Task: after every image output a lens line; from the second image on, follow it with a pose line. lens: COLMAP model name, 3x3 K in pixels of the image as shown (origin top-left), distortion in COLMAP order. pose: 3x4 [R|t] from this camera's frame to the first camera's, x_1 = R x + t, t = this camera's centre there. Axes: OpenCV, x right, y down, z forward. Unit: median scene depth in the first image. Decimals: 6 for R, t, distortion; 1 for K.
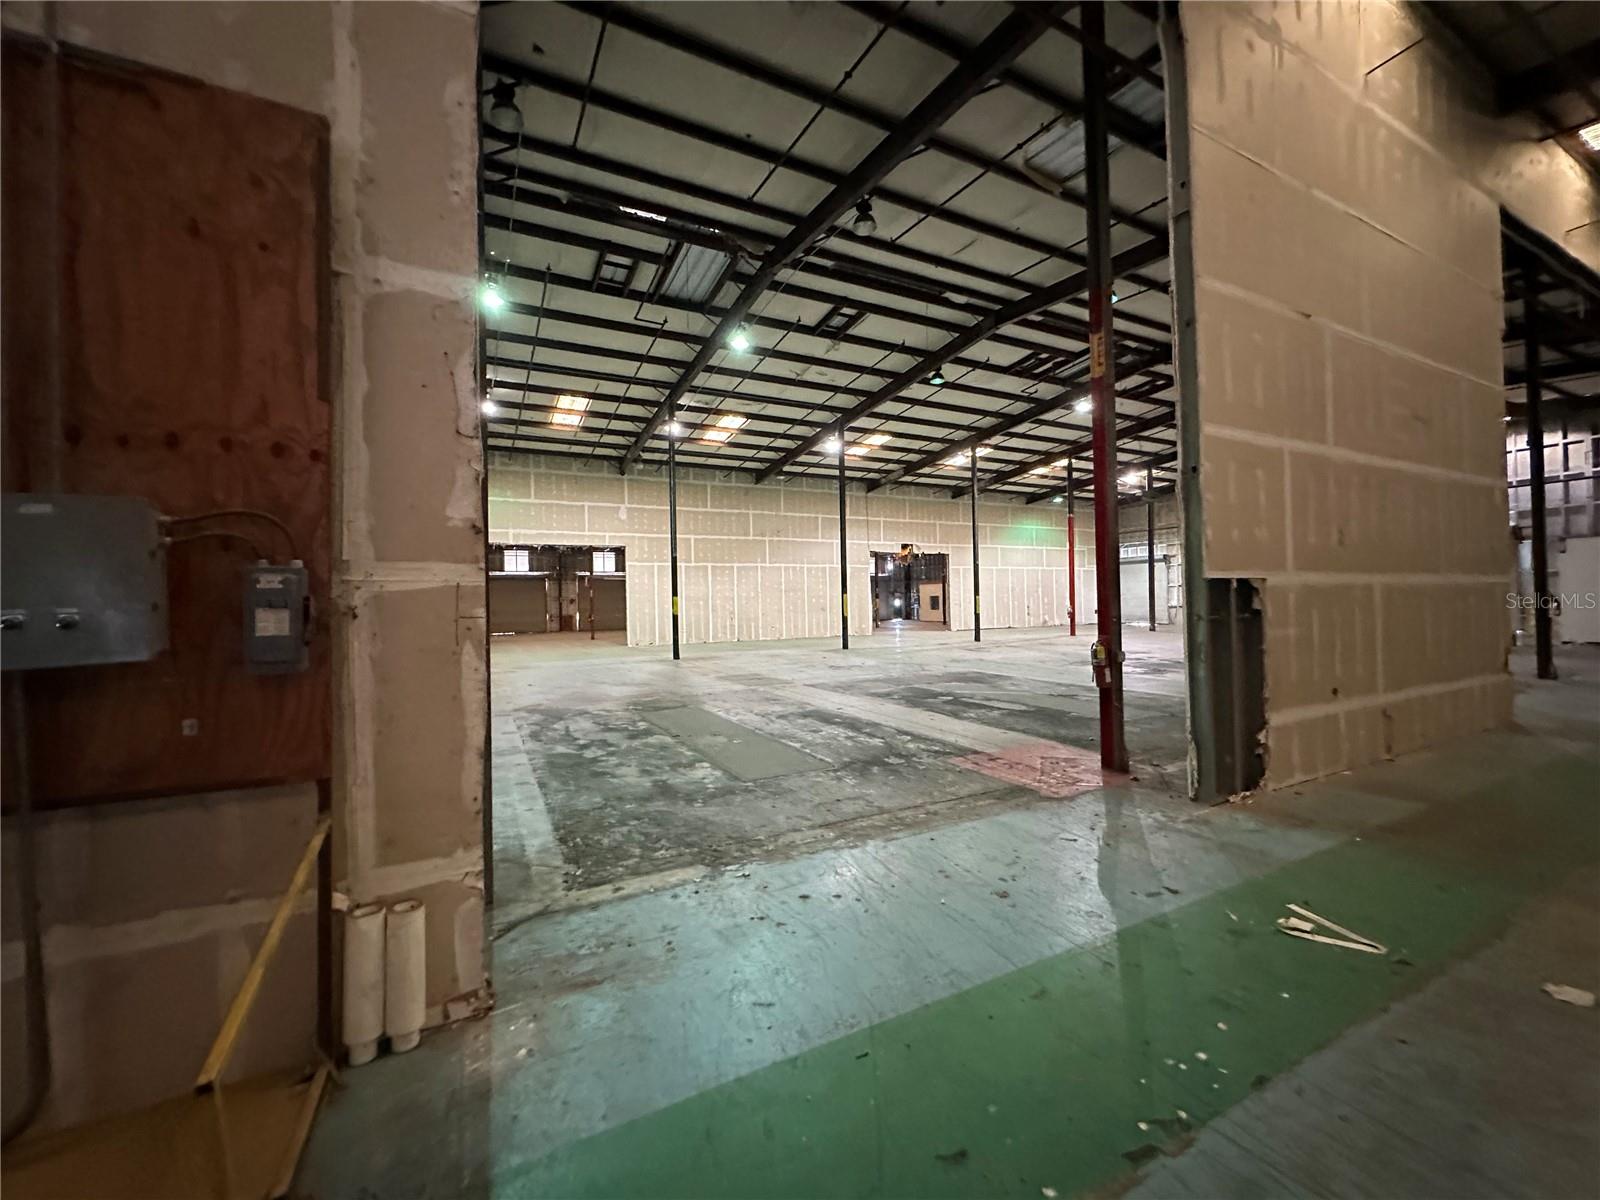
lens RADIAL K [[635.2, 0, 791.8], [0, 635.2, 602.8], [0, 0, 1]] dist [-0.005969, 0.000715]
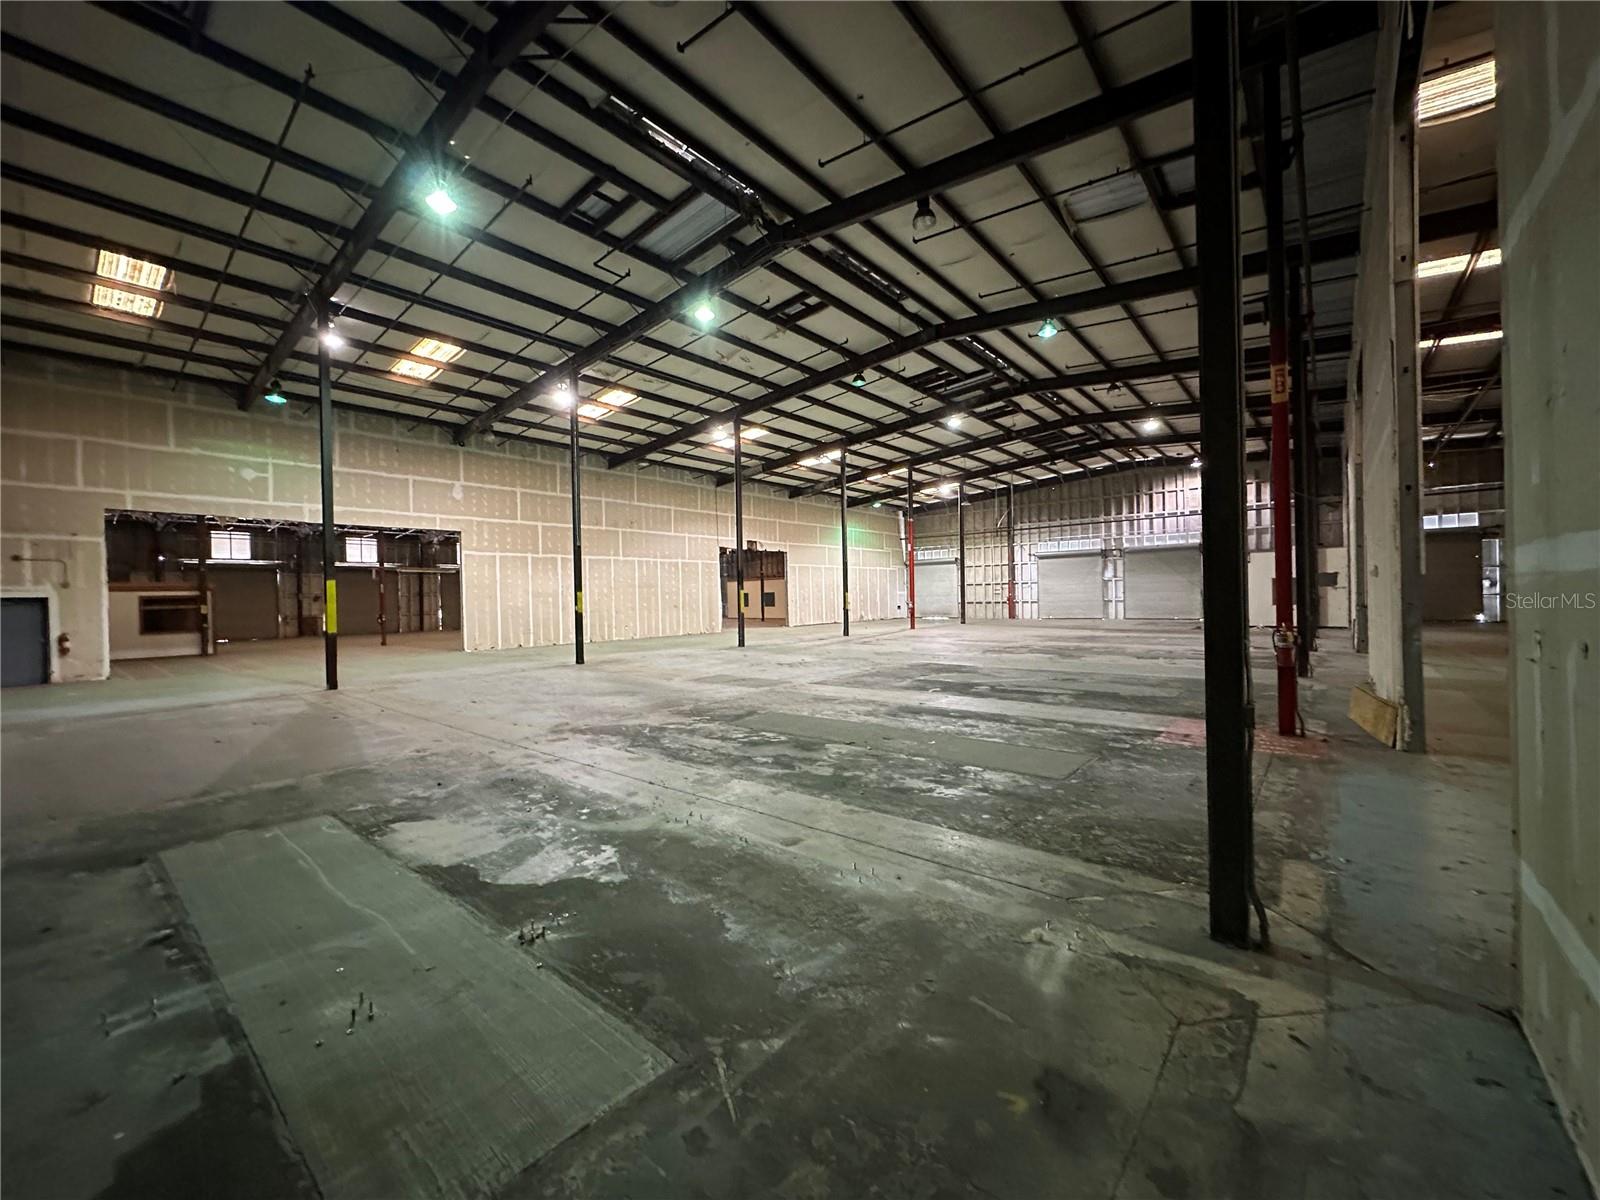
lens RADIAL K [[635.2, 0, 804.4], [0, 635.2, 602.5], [0, 0, 1]] dist [-0.005969, 0.000715]
pose [[0.920620, -0.002769, 0.390450, -0.206897], [0.001459, 0.999992, 0.003649, 0.001977], [-0.390457, -0.002790, 0.920617, 0.066872]]
